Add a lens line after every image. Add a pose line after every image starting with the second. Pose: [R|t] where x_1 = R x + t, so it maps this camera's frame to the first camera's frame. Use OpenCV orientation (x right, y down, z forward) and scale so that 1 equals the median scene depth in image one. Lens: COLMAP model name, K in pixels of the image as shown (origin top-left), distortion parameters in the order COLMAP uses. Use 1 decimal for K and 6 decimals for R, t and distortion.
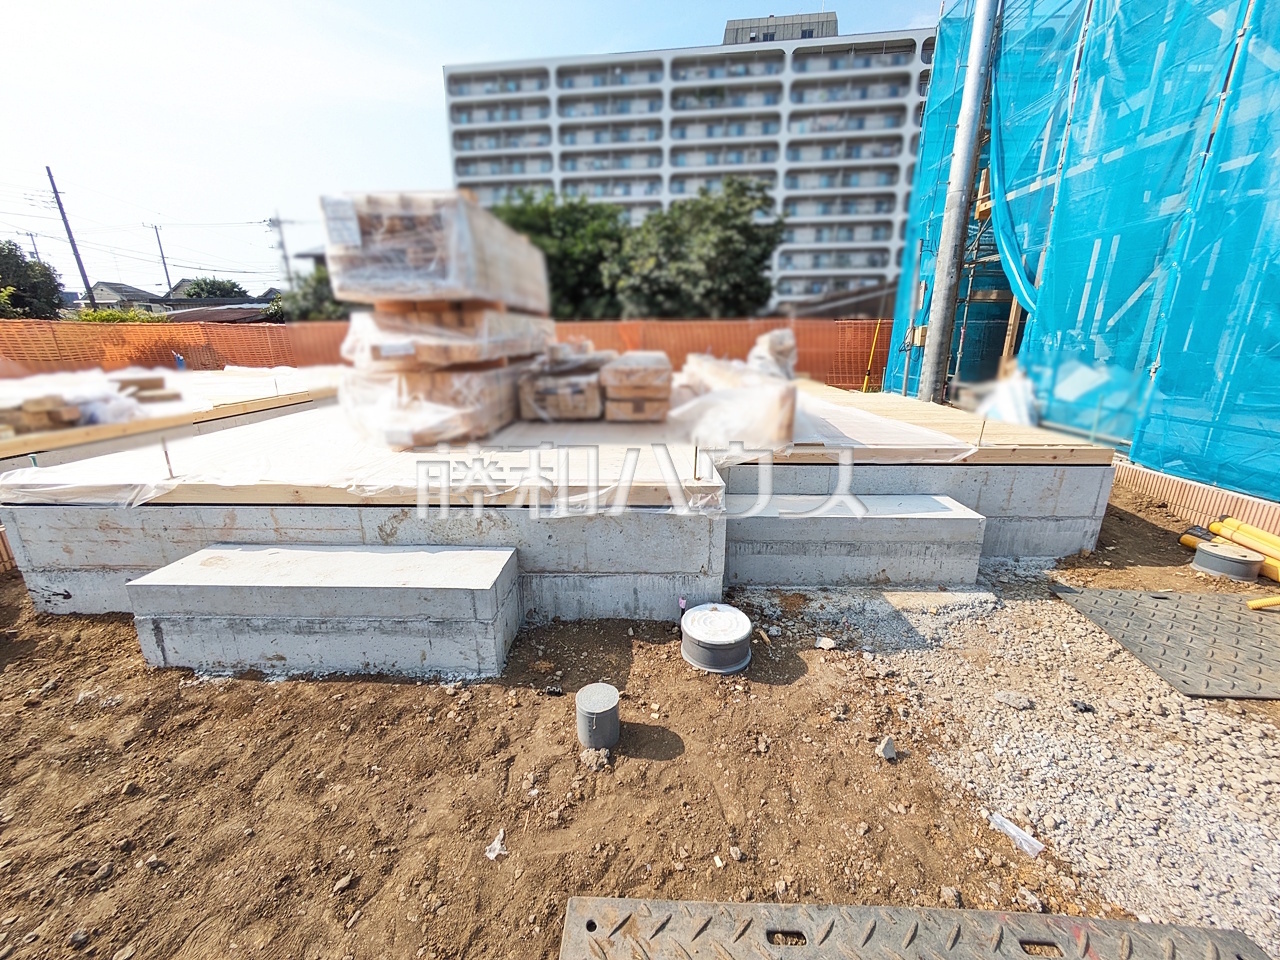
lens RADIAL K [[505.9, 0, 642.7], [0, 505.9, 481.3], [0, 0, 1]] dist [0.001751, 0.001364]
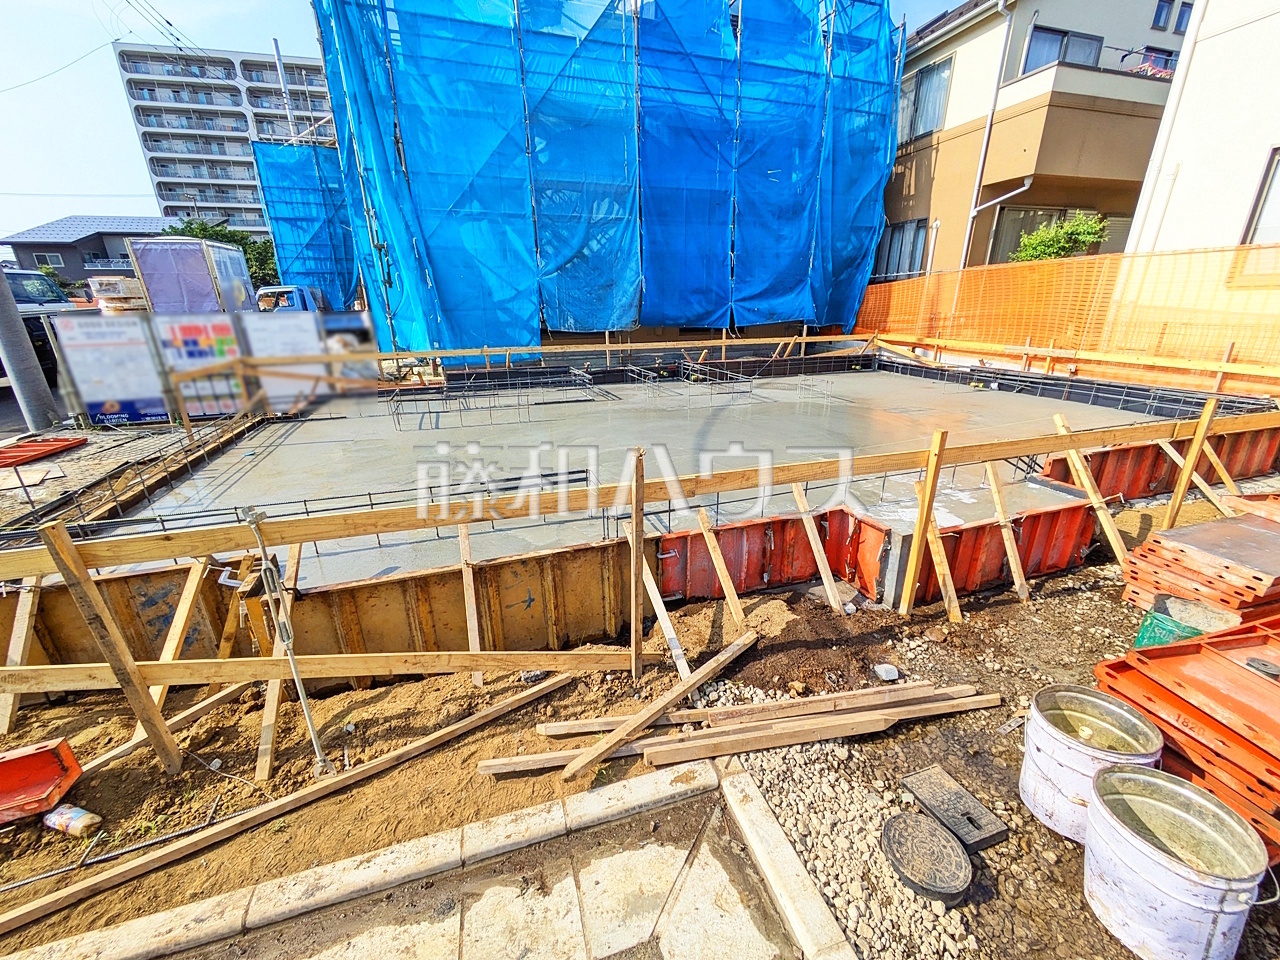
lens RADIAL K [[505.9, 0, 643.6], [0, 505.9, 482.2], [0, 0, 1]] dist [0.001751, 0.001364]
pose [[0.937890, -0.122582, 0.324555, 0.188332], [0.102473, 0.991641, 0.078411, 0.115914], [-0.331453, -0.040283, 0.942611, -0.399950]]
